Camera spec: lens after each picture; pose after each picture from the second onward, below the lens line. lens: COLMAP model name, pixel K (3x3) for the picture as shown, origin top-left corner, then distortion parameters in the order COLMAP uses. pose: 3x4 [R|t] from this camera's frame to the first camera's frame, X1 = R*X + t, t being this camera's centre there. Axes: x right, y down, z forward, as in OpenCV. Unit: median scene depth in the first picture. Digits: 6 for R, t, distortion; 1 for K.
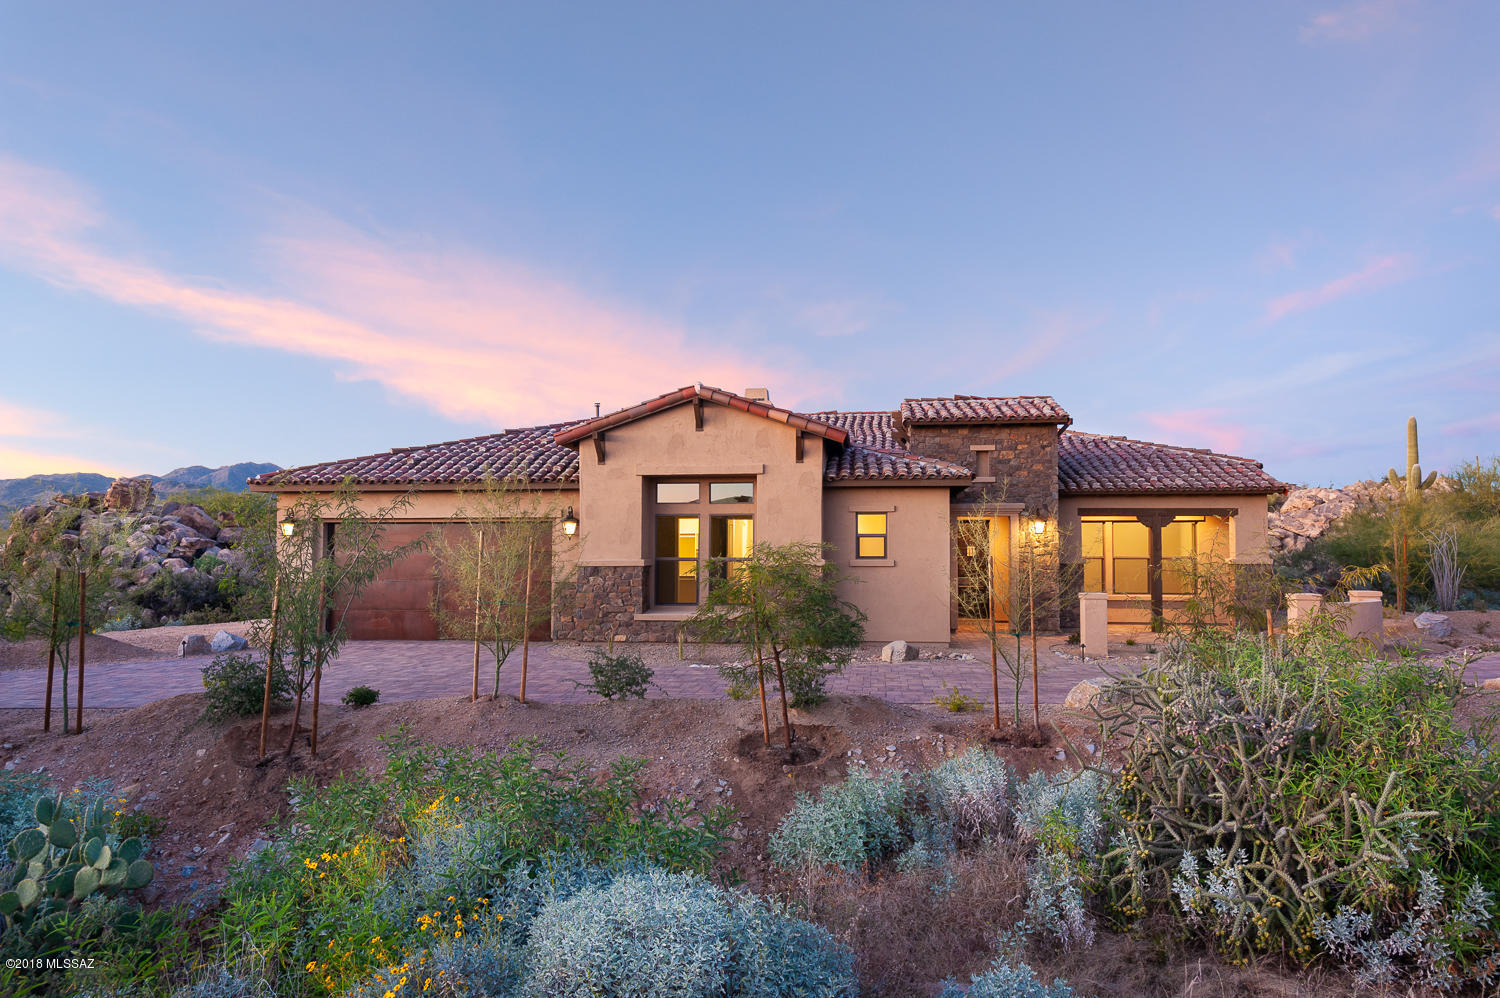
lens RADIAL K [[1012.4, 0, 750.2], [0, 1012.4, 502.0], [0, 0, 1]] dist [0.039635, -0.003334]
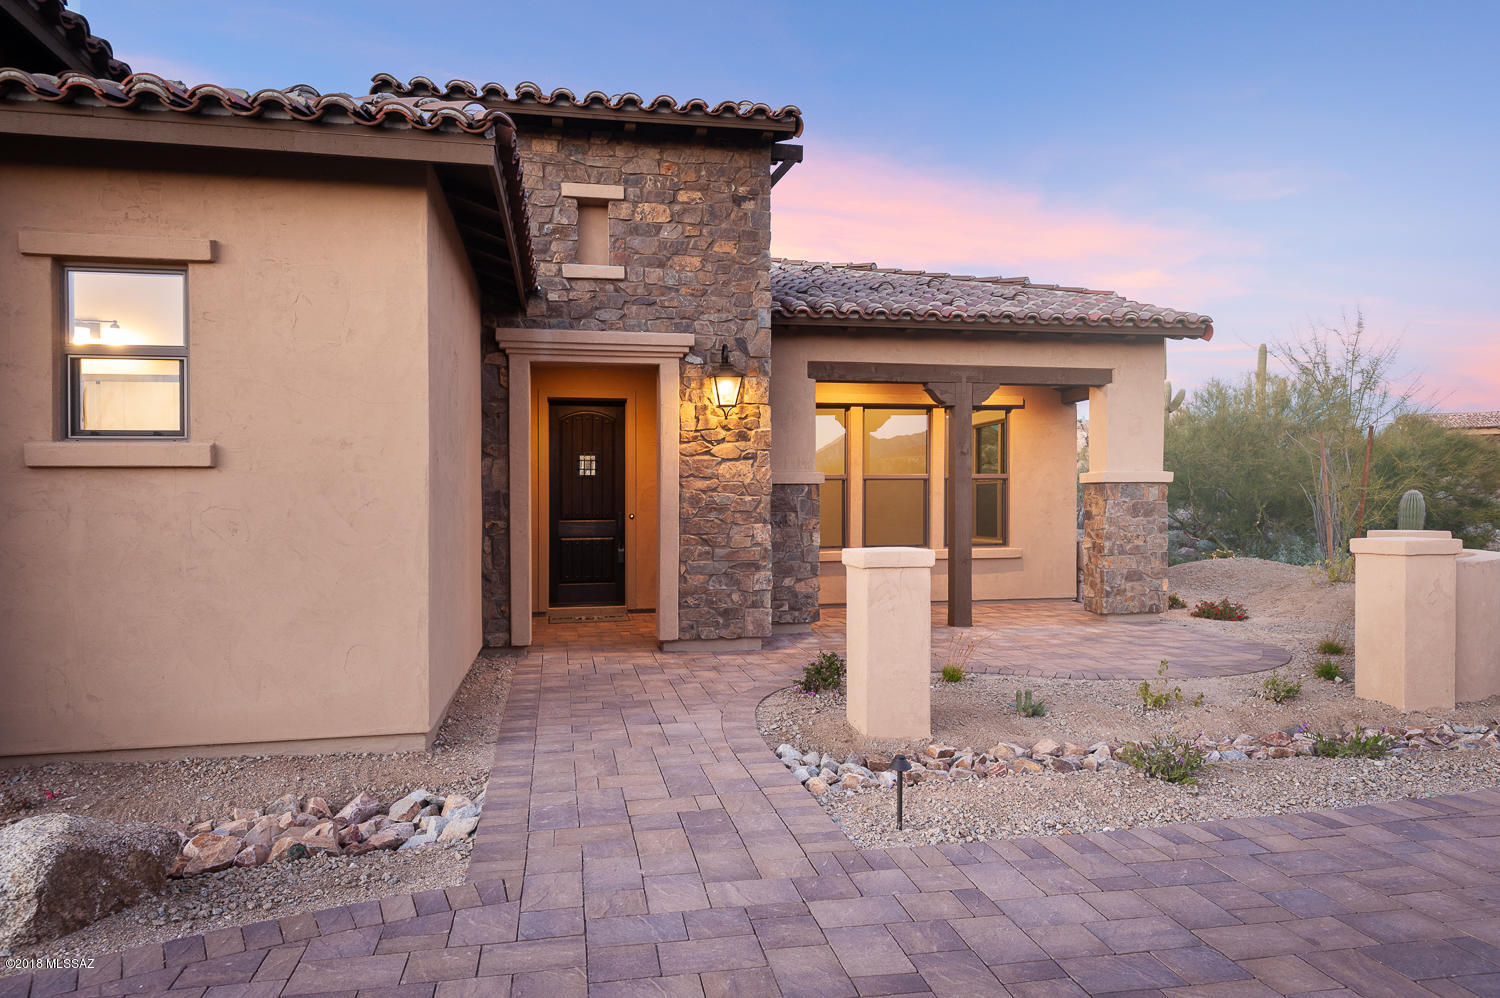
lens RADIAL K [[1012.4, 0, 750.3], [0, 1012.4, 502.8], [0, 0, 1]] dist [0.039635, -0.003334]
pose [[0.954677, -0.005685, 0.297589, 0.168540], [-0.008017, 0.998964, 0.044801, 0.050984], [-0.297536, -0.045156, 0.953642, 0.595015]]
